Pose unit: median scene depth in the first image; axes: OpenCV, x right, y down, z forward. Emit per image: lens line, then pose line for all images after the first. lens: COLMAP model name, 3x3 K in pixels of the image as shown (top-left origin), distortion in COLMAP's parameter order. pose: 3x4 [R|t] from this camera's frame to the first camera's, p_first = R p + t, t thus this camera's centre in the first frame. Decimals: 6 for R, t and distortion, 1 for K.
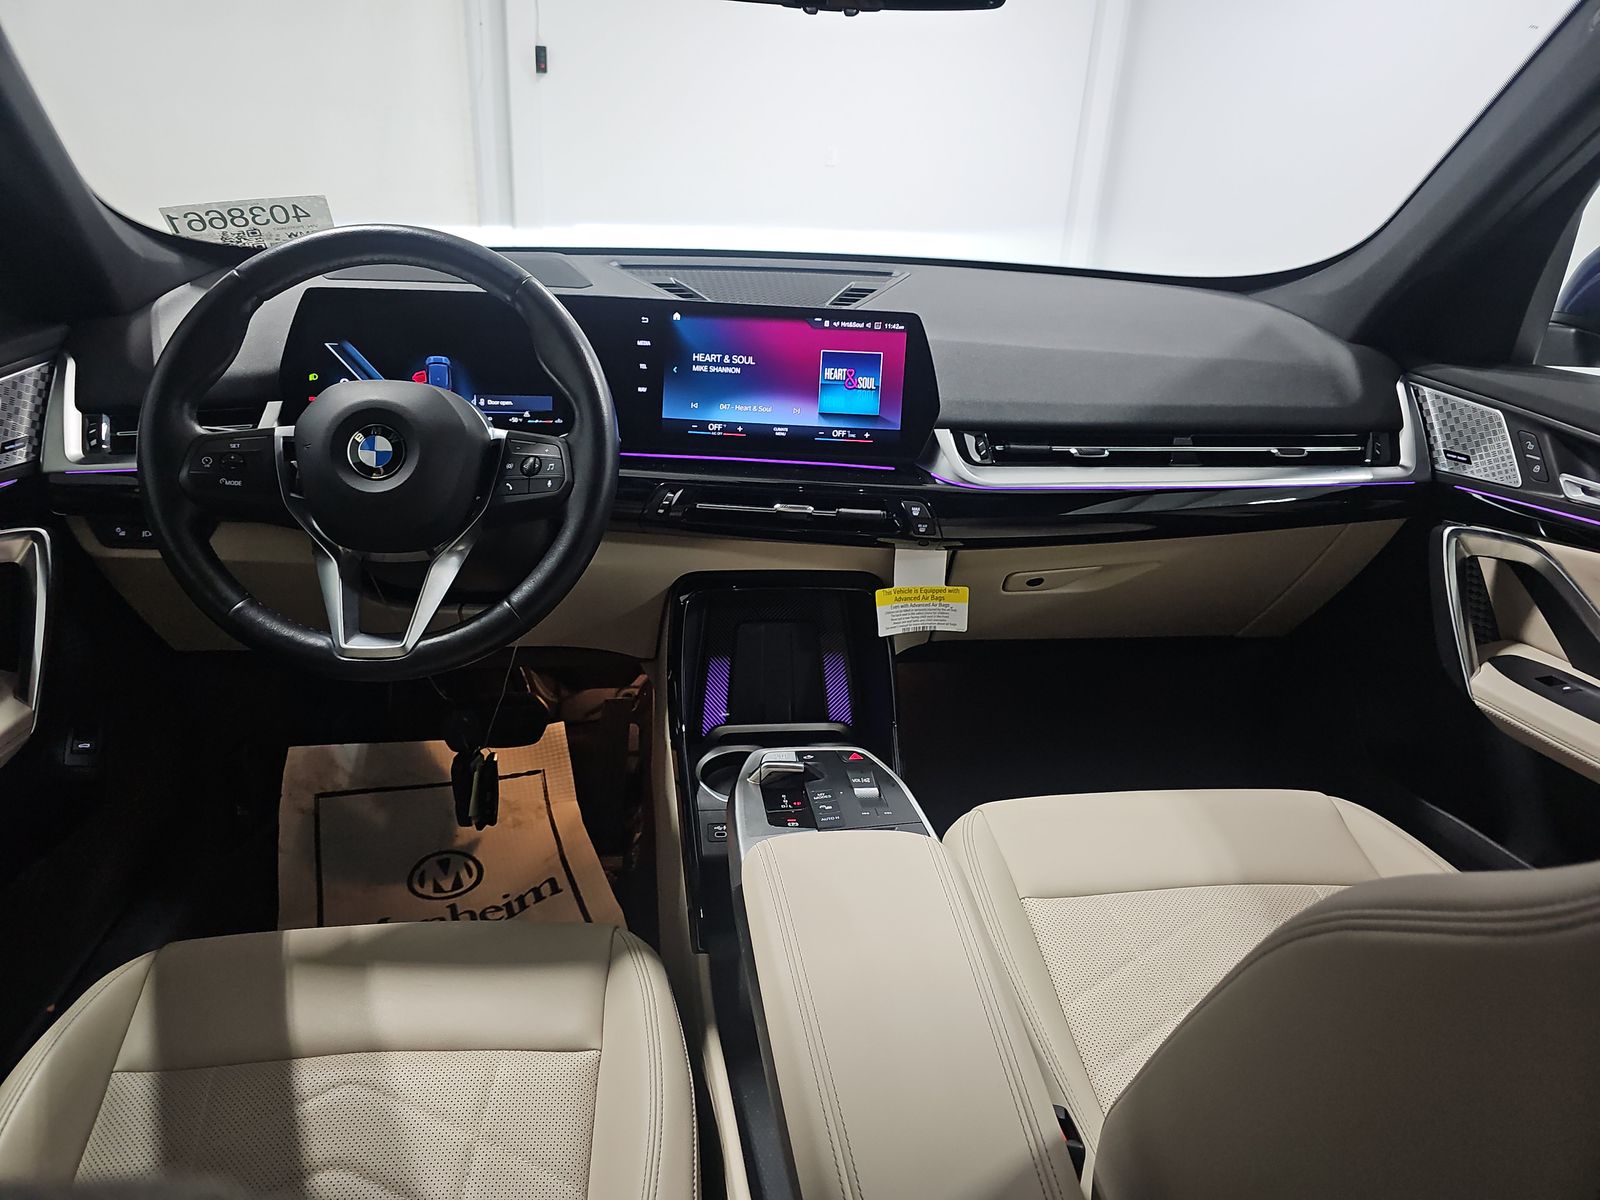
lens RADIAL K [[1060.8, 0, 806.6], [0, 1060.8, 599.4], [0, 0, 1]] dist [0.038081, -0.007538]
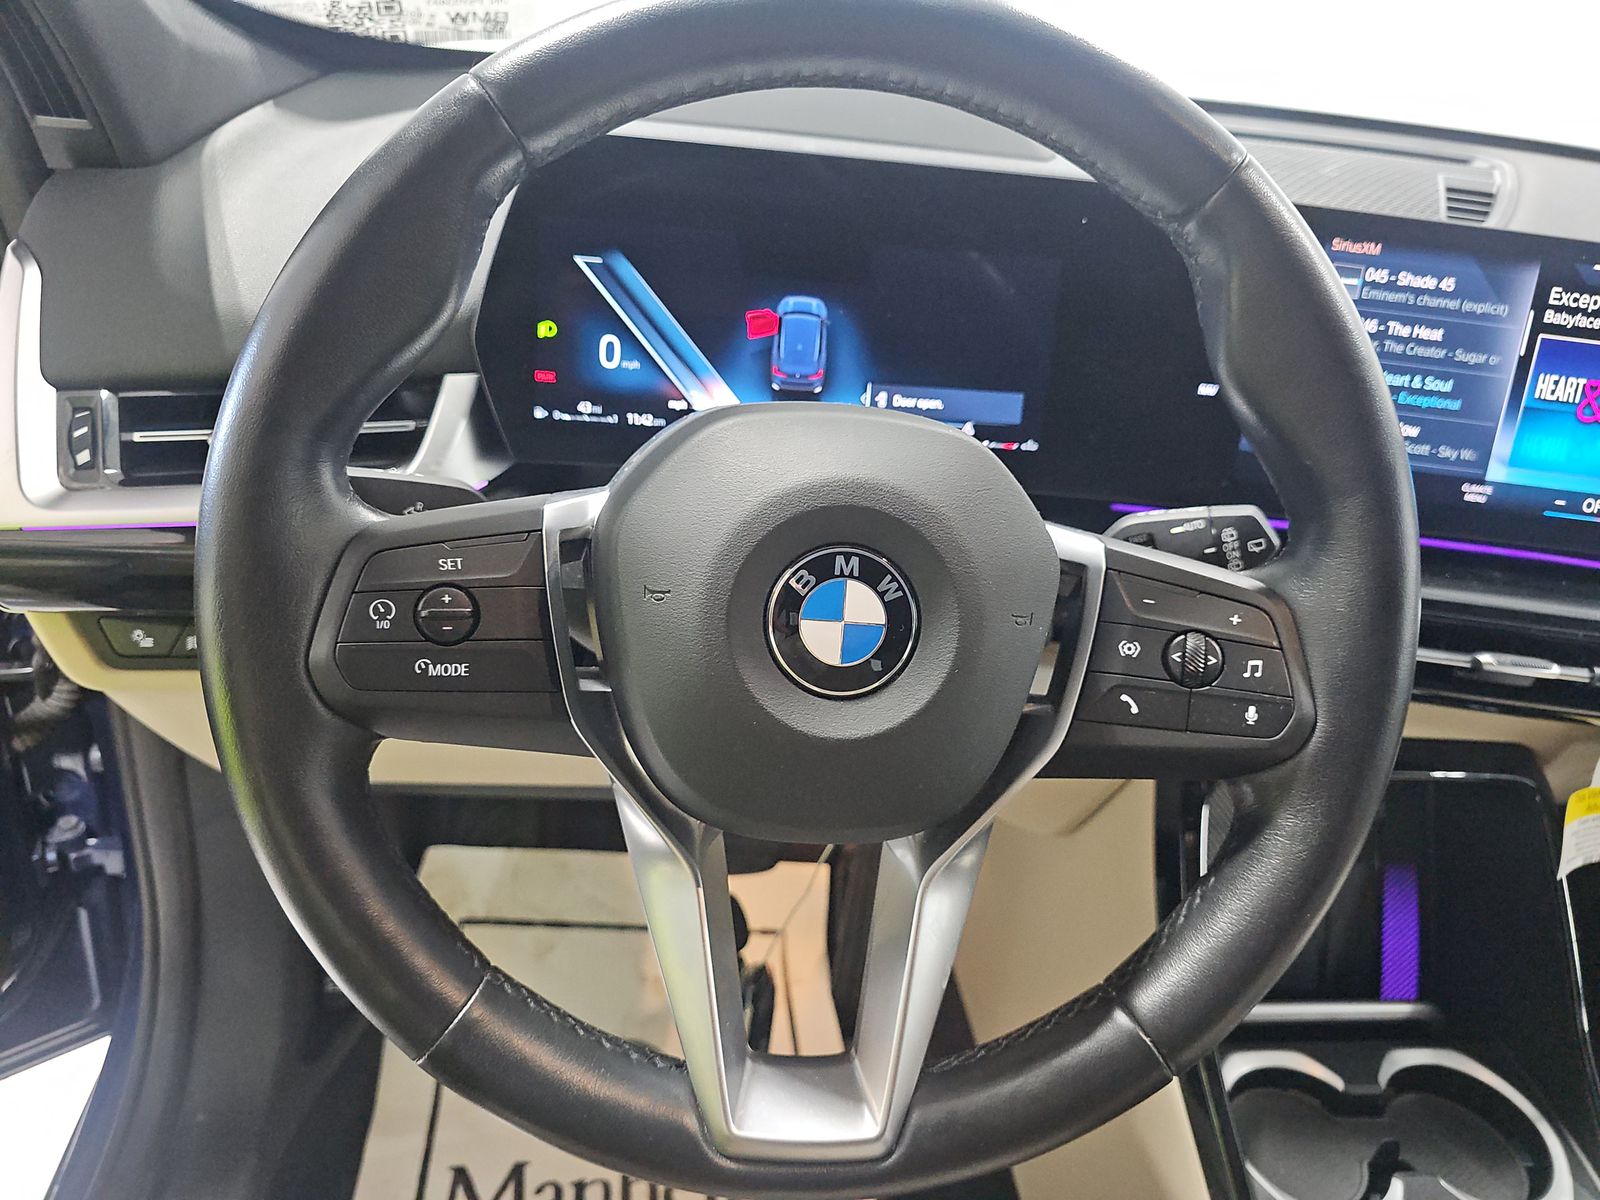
lens RADIAL K [[1060.8, 0, 802.3], [0, 1060.8, 592.8], [0, 0, 1]] dist [0.038081, -0.007538]
pose [[0.997700, 0.067786, -0.000787, -0.357464], [-0.067242, 0.991036, 0.115437, -0.162474], [0.008605, -0.115118, 0.993315, 0.548362]]
